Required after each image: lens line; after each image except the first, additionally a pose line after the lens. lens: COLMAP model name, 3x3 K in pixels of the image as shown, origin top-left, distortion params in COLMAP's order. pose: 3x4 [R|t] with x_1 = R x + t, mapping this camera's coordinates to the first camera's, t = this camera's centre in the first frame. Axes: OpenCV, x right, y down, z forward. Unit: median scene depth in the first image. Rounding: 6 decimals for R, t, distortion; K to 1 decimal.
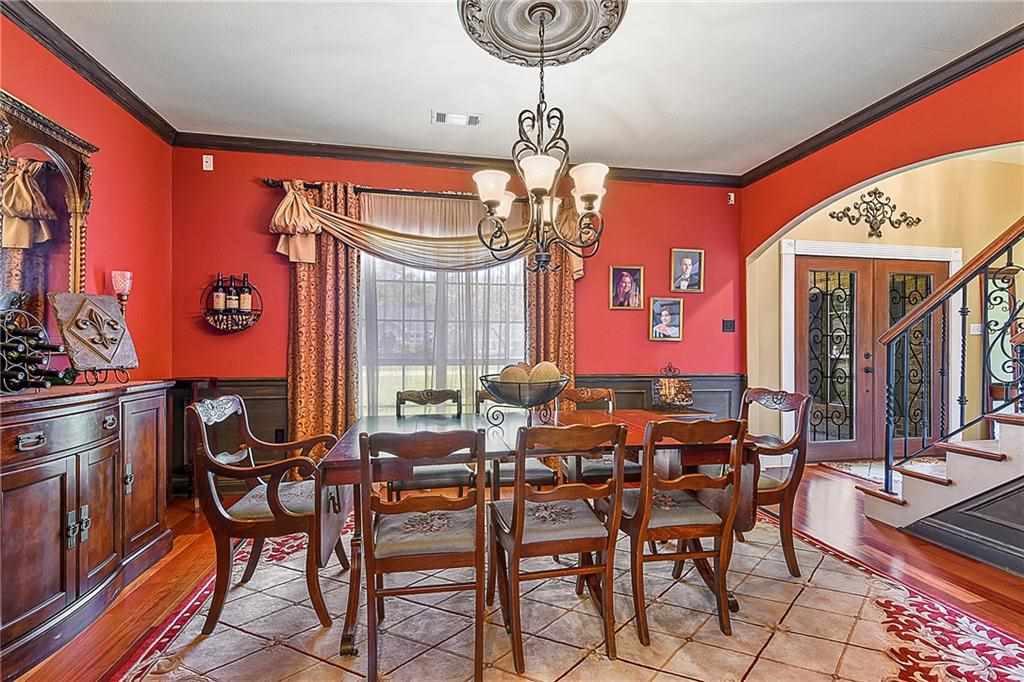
lens RADIAL K [[463.2, 0, 513.2], [0, 463.2, 345.3], [0, 0, 1]] dist [-0.016617, -0.003395]
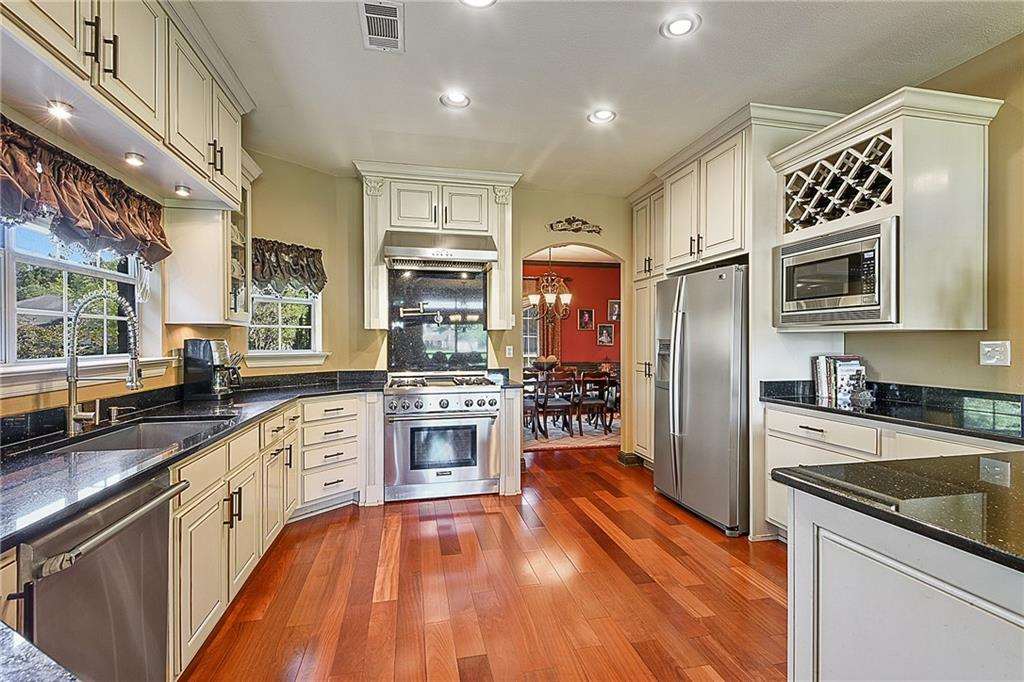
lens RADIAL K [[463.2, 0, 513.2], [0, 463.2, 342.5], [0, 0, 1]] dist [-0.016617, -0.003395]
pose [[0.999512, -0.002762, 0.031101, -0.145809], [0.002609, 0.999984, 0.004964, -0.034348], [-0.031114, -0.004880, 0.999504, -1.068970]]
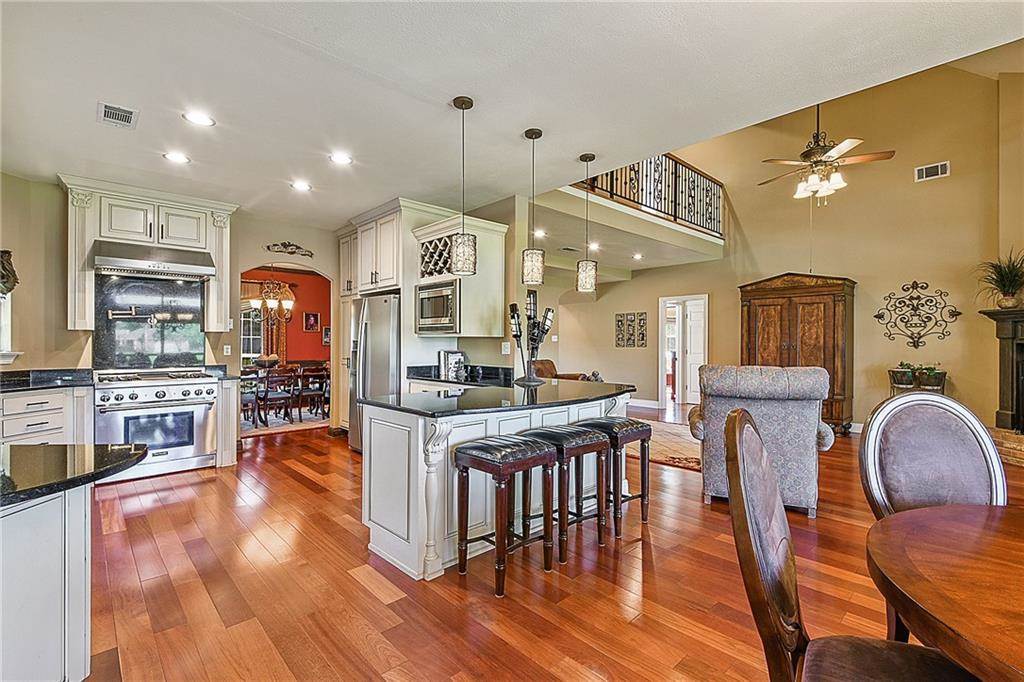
lens RADIAL K [[463.2, 0, 534.5], [0, 463.2, 341.8], [0, 0, 1]] dist [-0.016617, -0.003395]
pose [[0.825414, 0.000749, 0.564528, -0.135836], [-0.002078, 0.999996, 0.001711, -0.035466], [-0.564525, -0.002585, 0.825412, -1.535487]]
